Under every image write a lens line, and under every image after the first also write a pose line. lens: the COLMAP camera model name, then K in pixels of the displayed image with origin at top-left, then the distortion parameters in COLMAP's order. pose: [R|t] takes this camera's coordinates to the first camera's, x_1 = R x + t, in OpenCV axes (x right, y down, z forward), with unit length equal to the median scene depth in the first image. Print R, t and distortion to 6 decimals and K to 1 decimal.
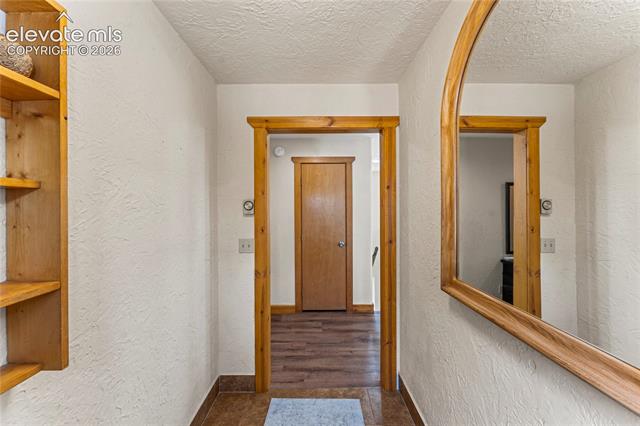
lens RADIAL K [[256.0, 0, 317.9], [0, 256.0, 209.8], [0, 0, 1]] dist [0.002064, 0.000212]
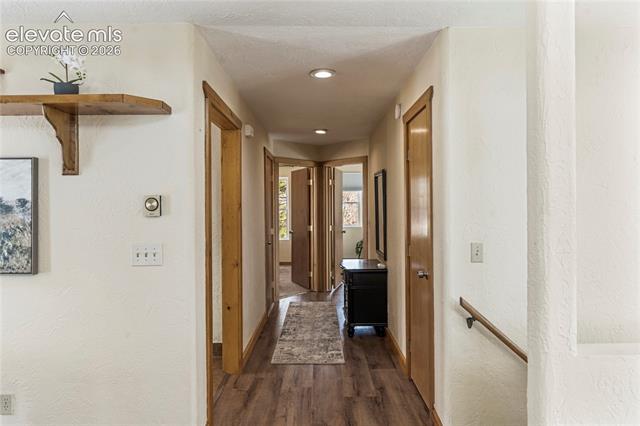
lens RADIAL K [[425.1, 0, 320.0], [0, 425.1, 205.9], [0, 0, 1]] dist [-0.001949, -0.000886]
pose [[-0.001949, 0.003127, -0.999993, 1.249376], [0.002857, 0.999991, 0.003121, -0.000412], [0.999994, -0.002850, -0.001958, 1.105540]]
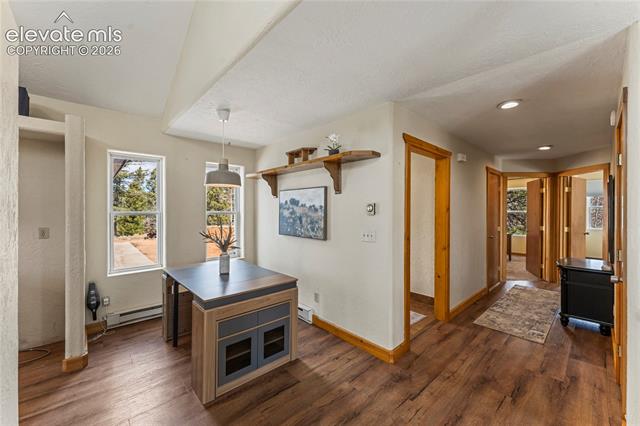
lens RADIAL K [[256.0, 0, 317.9], [0, 256.0, 209.8], [0, 0, 1]] dist [0.002064, 0.000212]
pose [[-0.741670, 0.003156, -0.670757, 1.158358], [-0.001935, 0.999975, 0.006845, -0.002156], [0.670762, 0.006375, -0.741646, 1.345988]]
